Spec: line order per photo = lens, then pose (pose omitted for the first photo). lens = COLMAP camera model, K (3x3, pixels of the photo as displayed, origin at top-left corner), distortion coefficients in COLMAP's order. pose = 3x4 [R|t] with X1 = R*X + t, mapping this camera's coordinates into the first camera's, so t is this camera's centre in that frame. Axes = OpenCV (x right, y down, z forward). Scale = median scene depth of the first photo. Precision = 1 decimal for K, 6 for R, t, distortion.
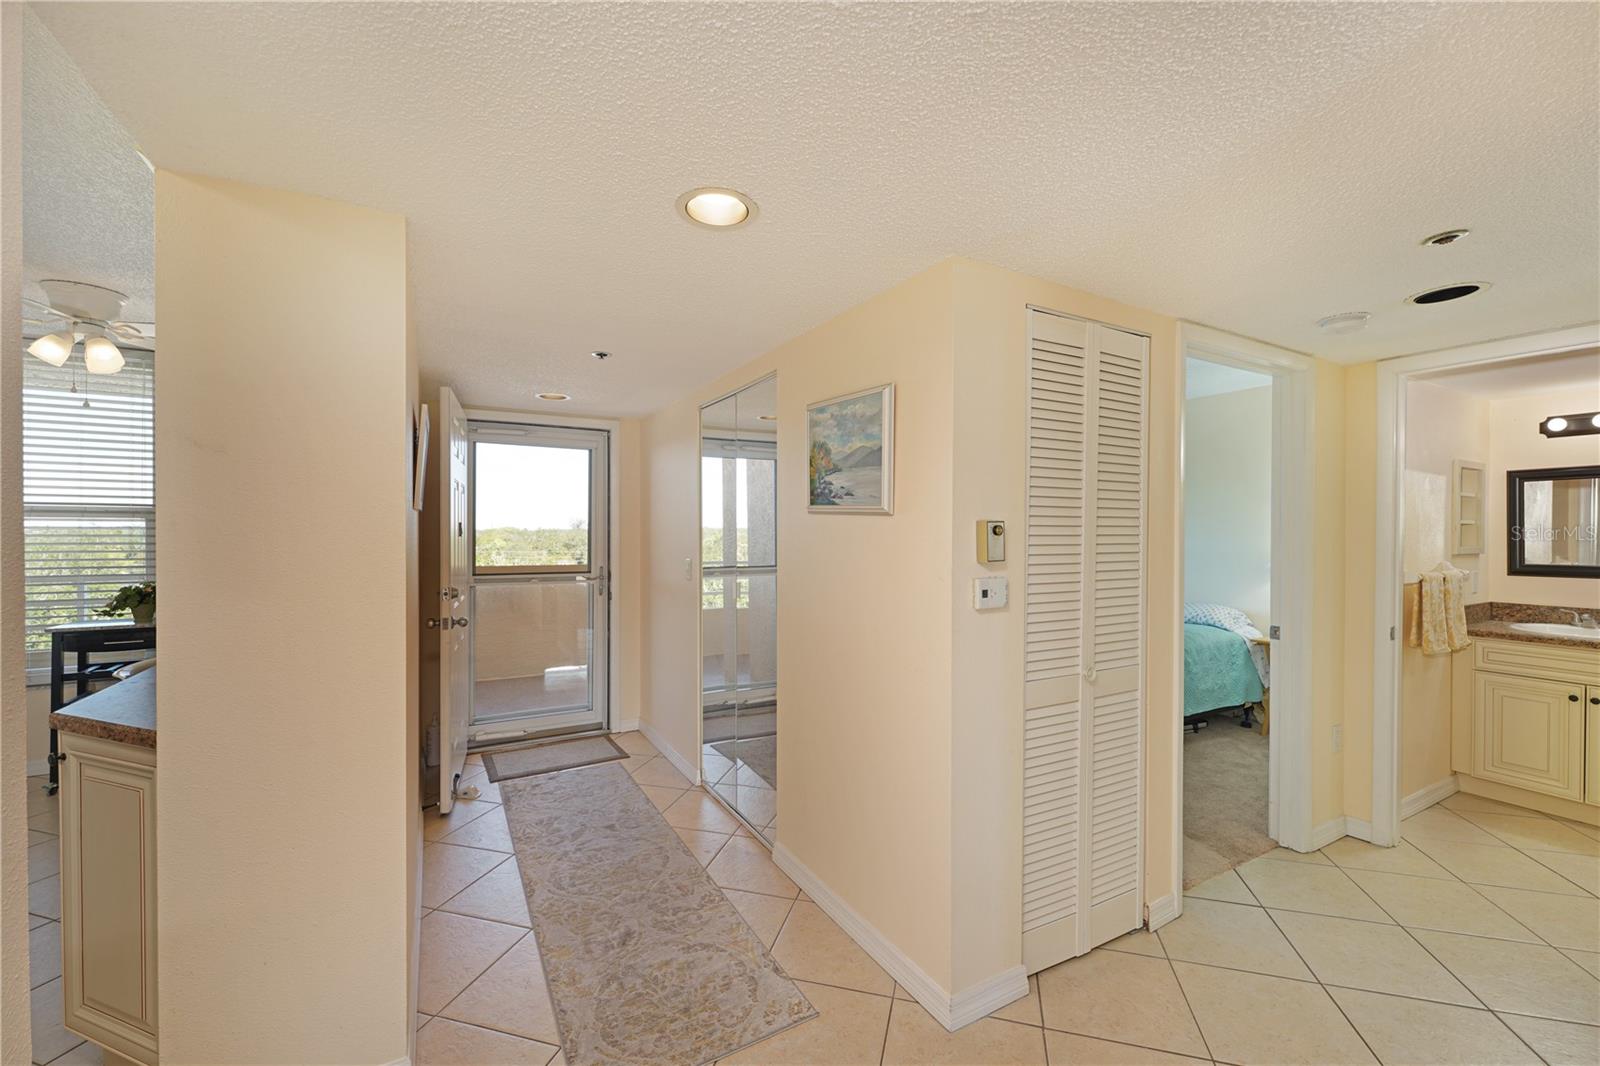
lens RADIAL K [[646.7, 0, 803.8], [0, 646.7, 529.2], [0, 0, 1]] dist [0.000996, -0.000025]
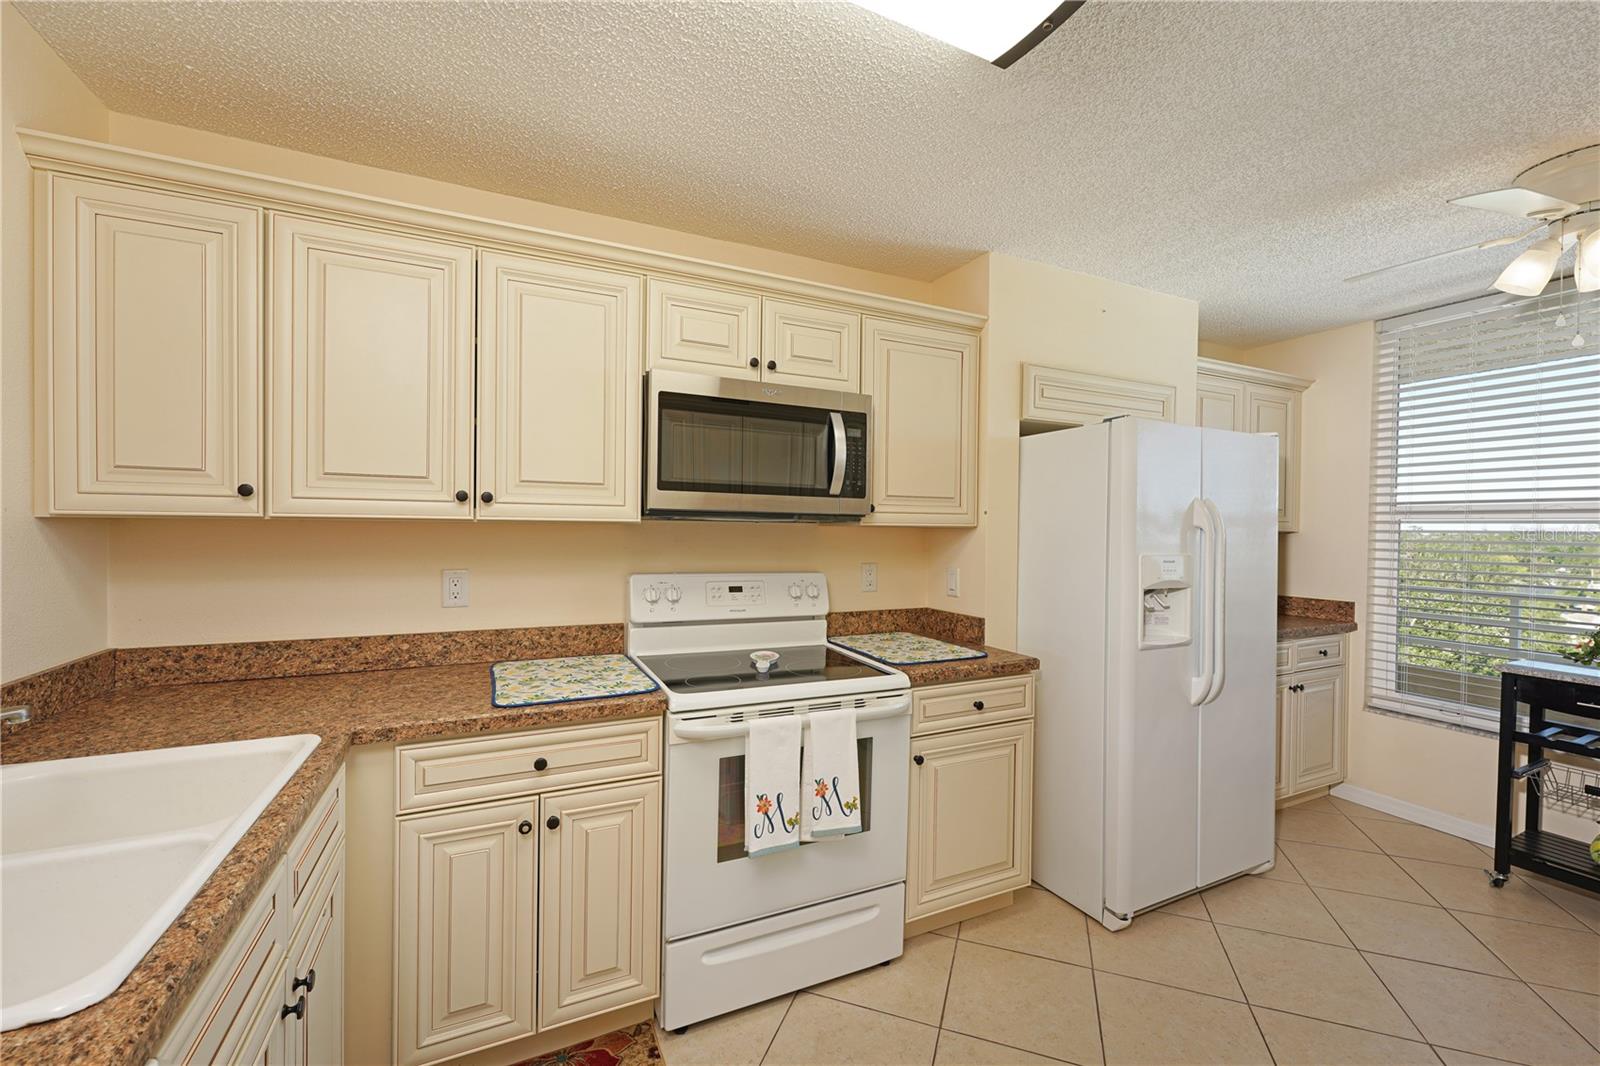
lens RADIAL K [[643.9, 0, 801.2], [0, 643.9, 535.2], [0, 0, 1]] dist [0.000147, -0.001069]
pose [[-0.073817, 0.011269, -0.997208, -0.345027], [-0.010796, 0.999869, 0.012098, 0.000103], [0.997213, 0.011659, -0.073686, 0.233608]]
